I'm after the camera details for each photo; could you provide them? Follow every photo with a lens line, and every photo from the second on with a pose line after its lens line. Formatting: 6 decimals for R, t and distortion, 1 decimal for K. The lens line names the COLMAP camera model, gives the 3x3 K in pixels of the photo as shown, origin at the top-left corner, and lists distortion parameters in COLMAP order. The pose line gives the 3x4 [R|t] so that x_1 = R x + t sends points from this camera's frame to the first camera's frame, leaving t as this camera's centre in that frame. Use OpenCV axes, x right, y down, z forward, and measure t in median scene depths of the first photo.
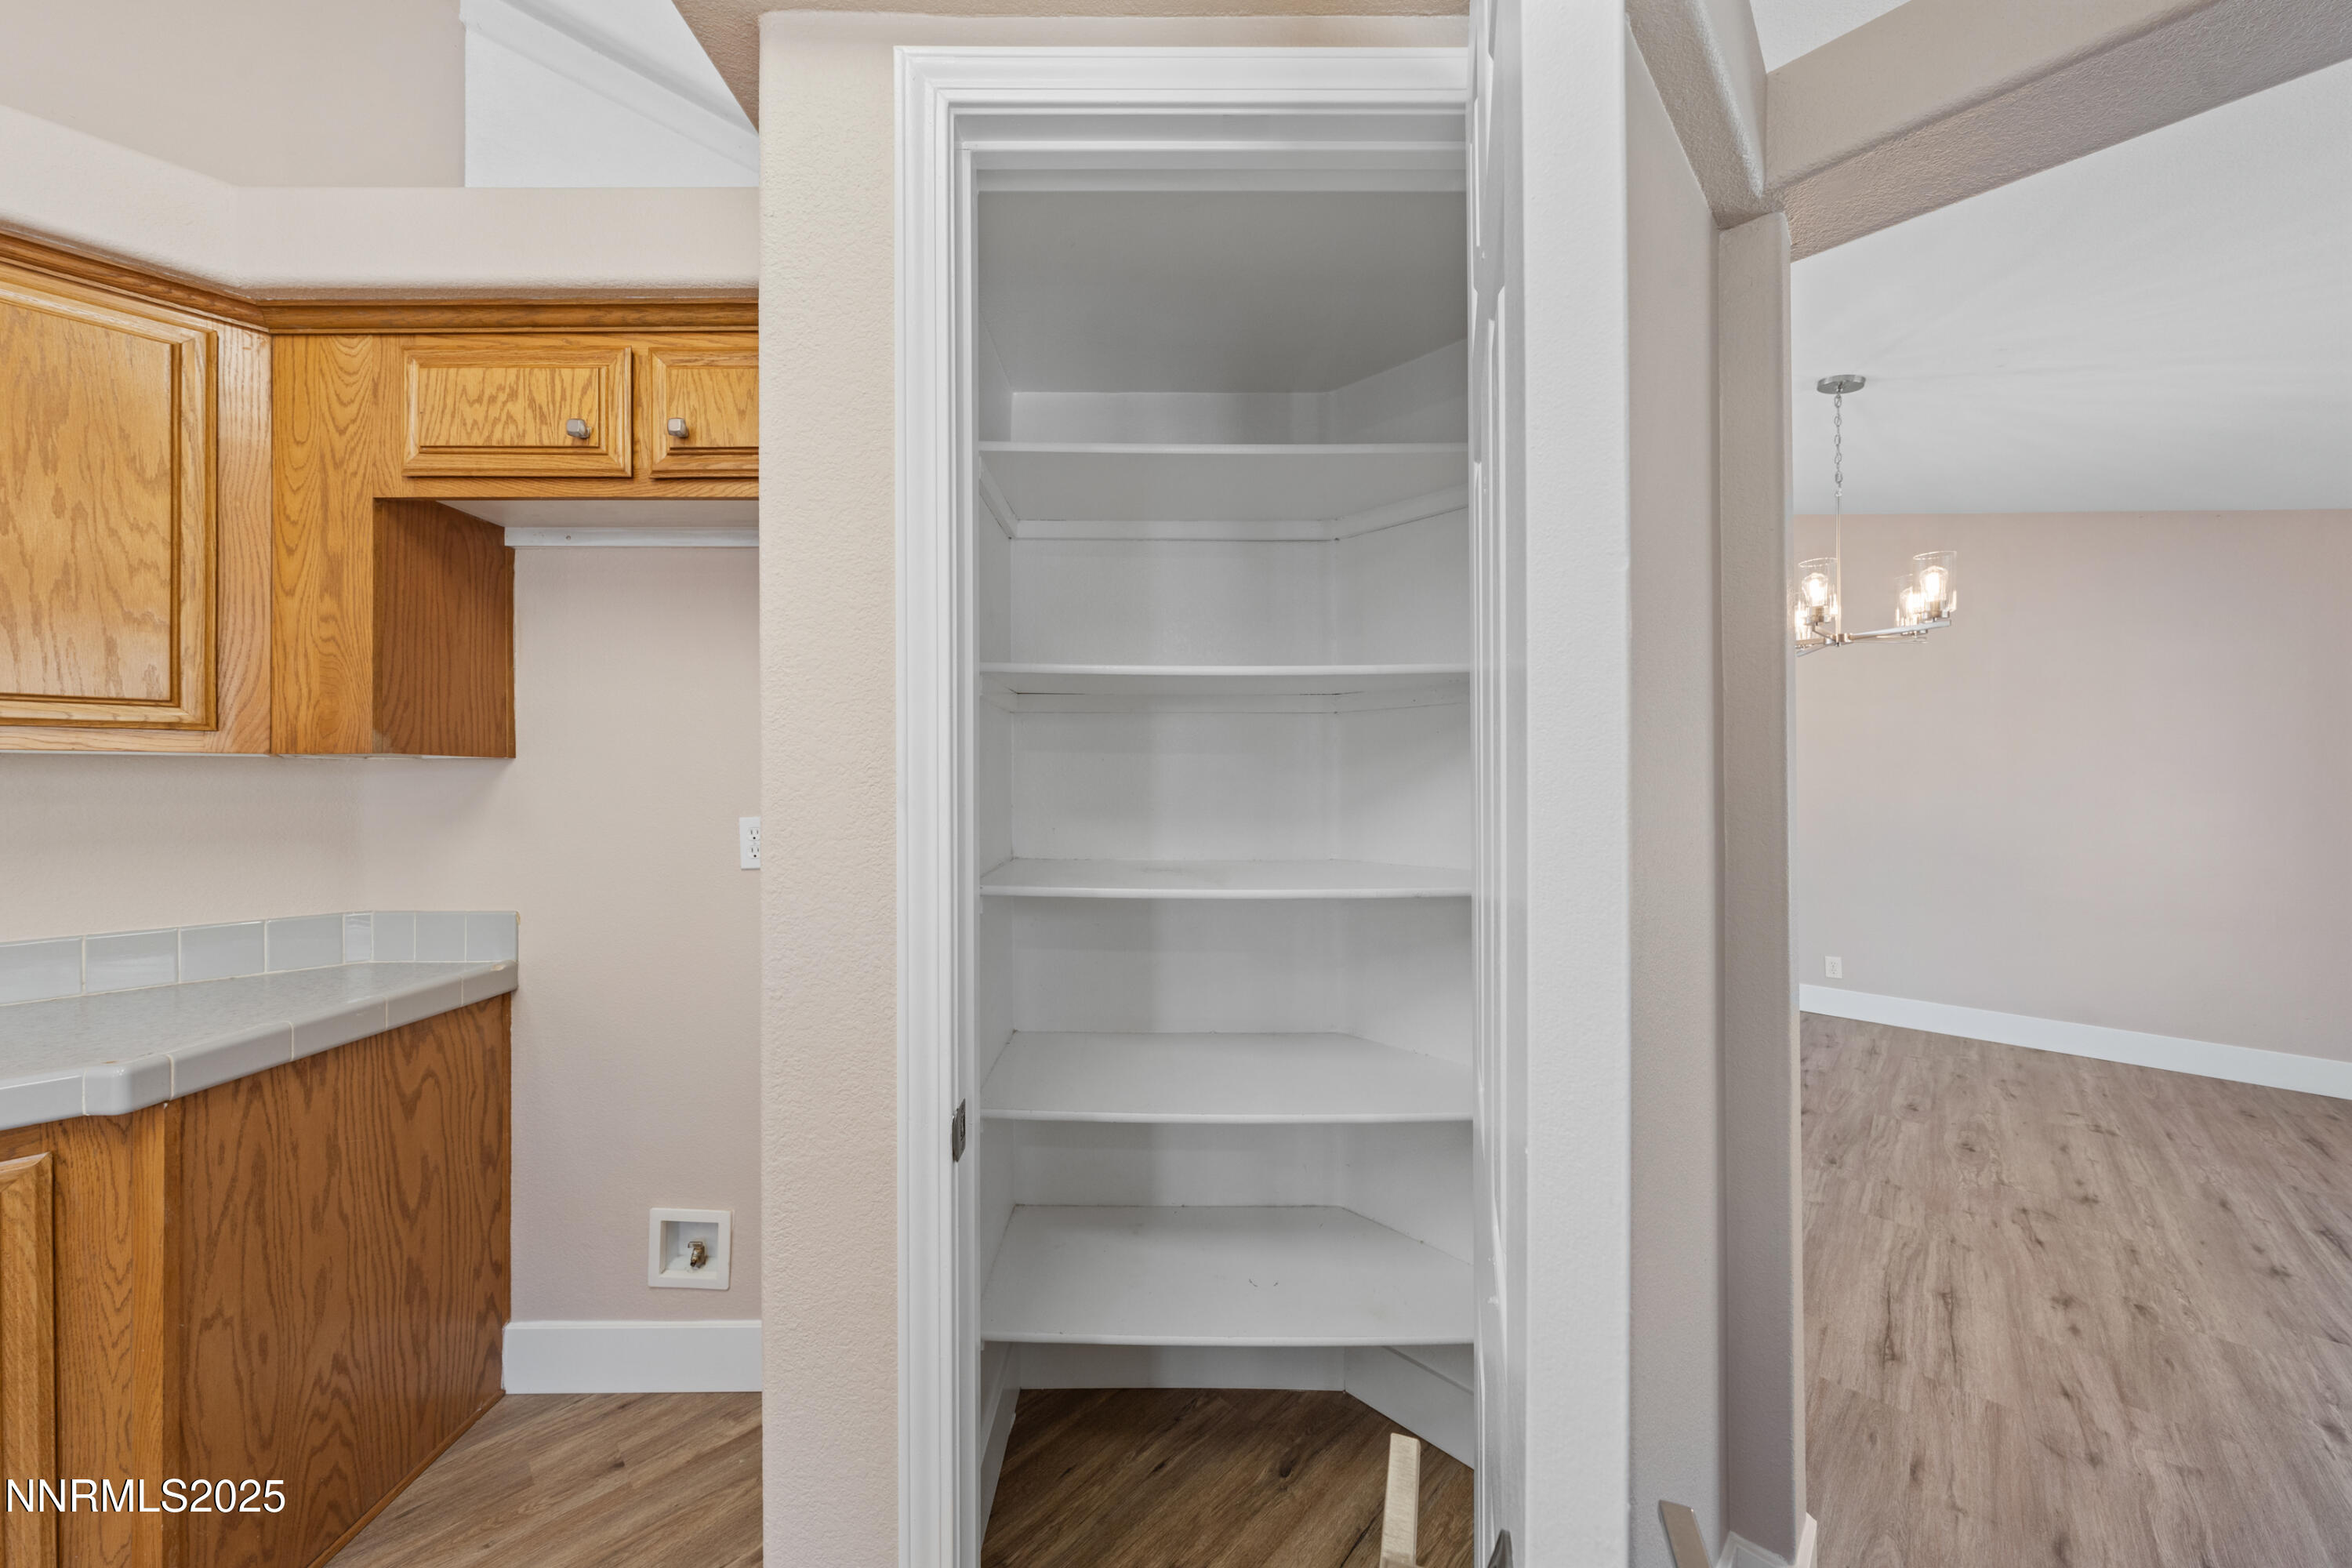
lens RADIAL K [[799.3, 0, 1173.9], [0, 799.3, 773.0], [0, 0, 1]] dist [-0.000519, -0.000052]
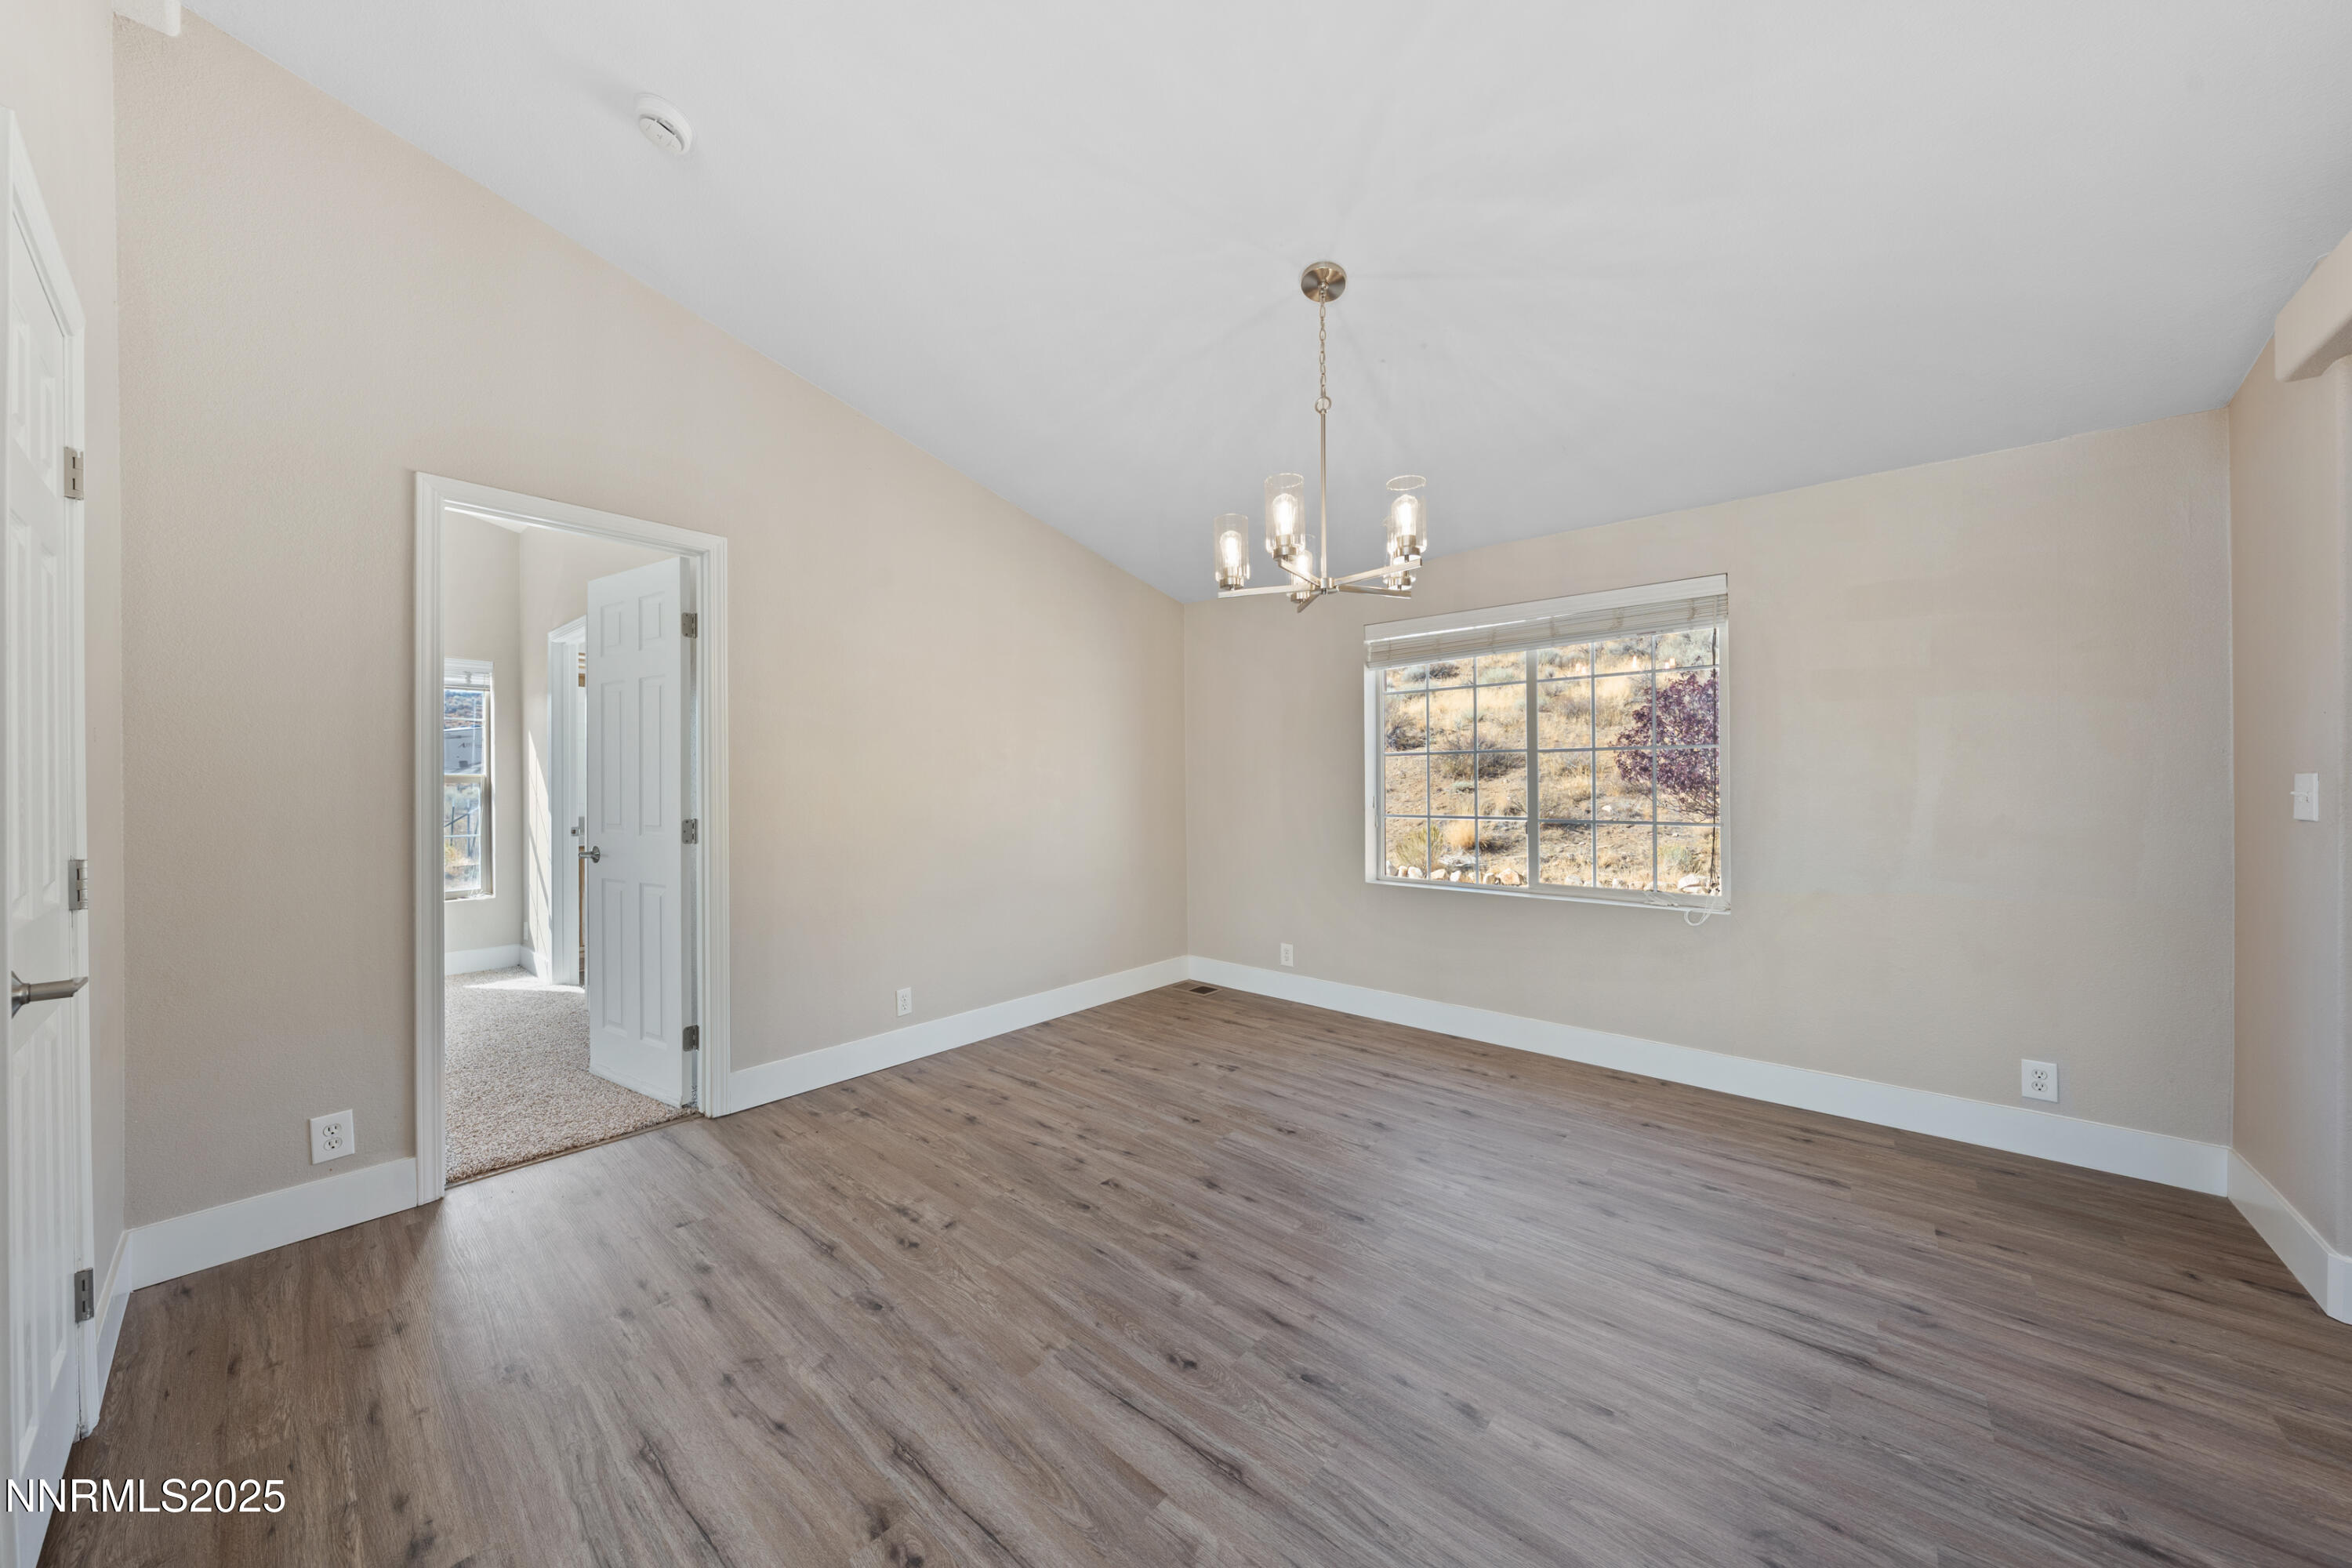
lens RADIAL K [[799.3, 0, 1173.9], [0, 799.3, 773.0], [0, 0, 1]] dist [-0.000519, -0.000052]
pose [[-0.073844, 0.016135, 0.997139, 0.016337], [-0.004084, 0.999856, -0.016482, 0.044815], [-0.997261, -0.005289, -0.073767, 1.222675]]
